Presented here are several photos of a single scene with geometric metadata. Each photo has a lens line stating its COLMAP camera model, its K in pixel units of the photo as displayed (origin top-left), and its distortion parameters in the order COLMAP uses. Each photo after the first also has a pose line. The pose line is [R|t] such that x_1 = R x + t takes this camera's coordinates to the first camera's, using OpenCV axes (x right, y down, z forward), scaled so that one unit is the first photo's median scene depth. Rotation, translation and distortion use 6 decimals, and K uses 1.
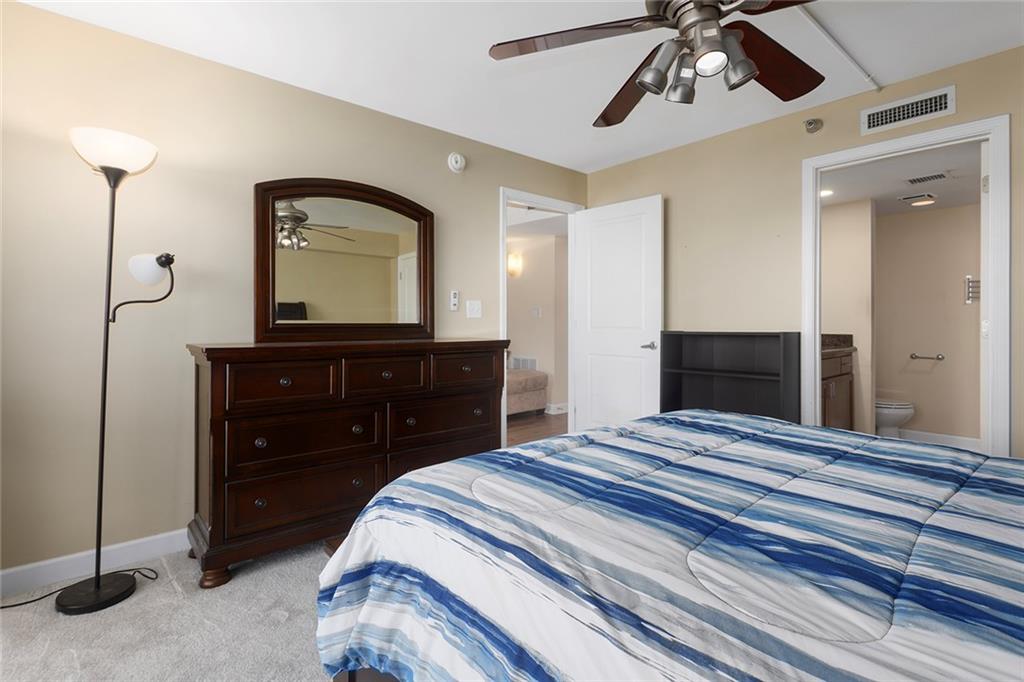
lens RADIAL K [[501.8, 0, 511.3], [0, 501.8, 333.2], [0, 0, 1]] dist [-0.000358, 0.000359]
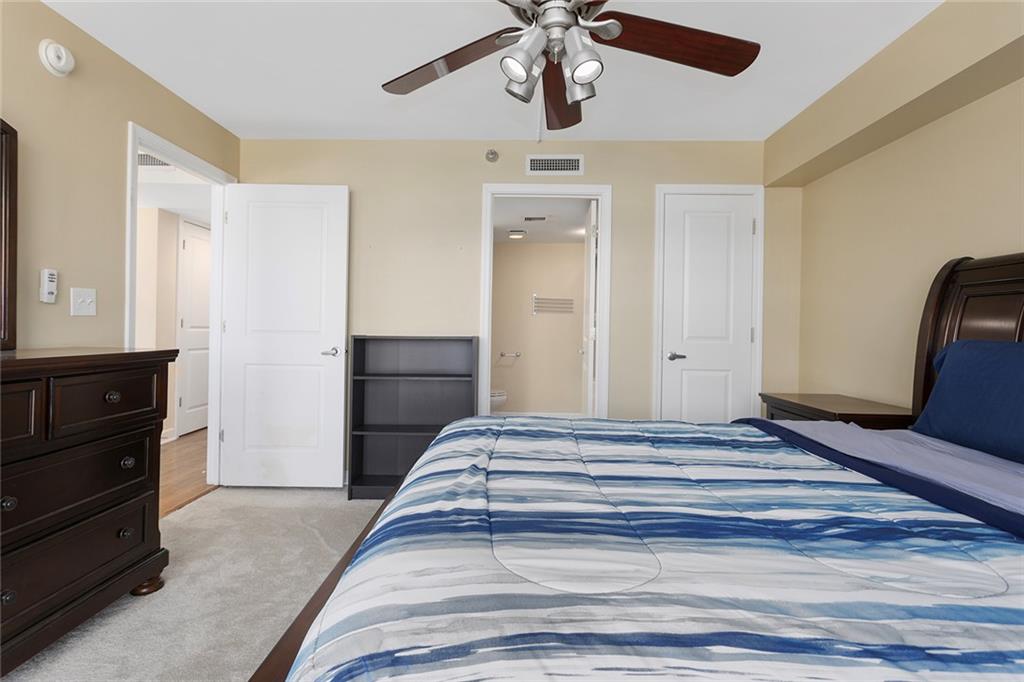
lens RADIAL K [[495.5, 0, 508.6], [0, 495.5, 335.6], [0, 0, 1]] dist [0.002938, 0.000138]
pose [[0.667817, -0.003180, 0.744319, -0.643983], [0.003372, 0.999994, 0.001247, -0.013679], [-0.744318, 0.001677, 0.667824, 0.644885]]
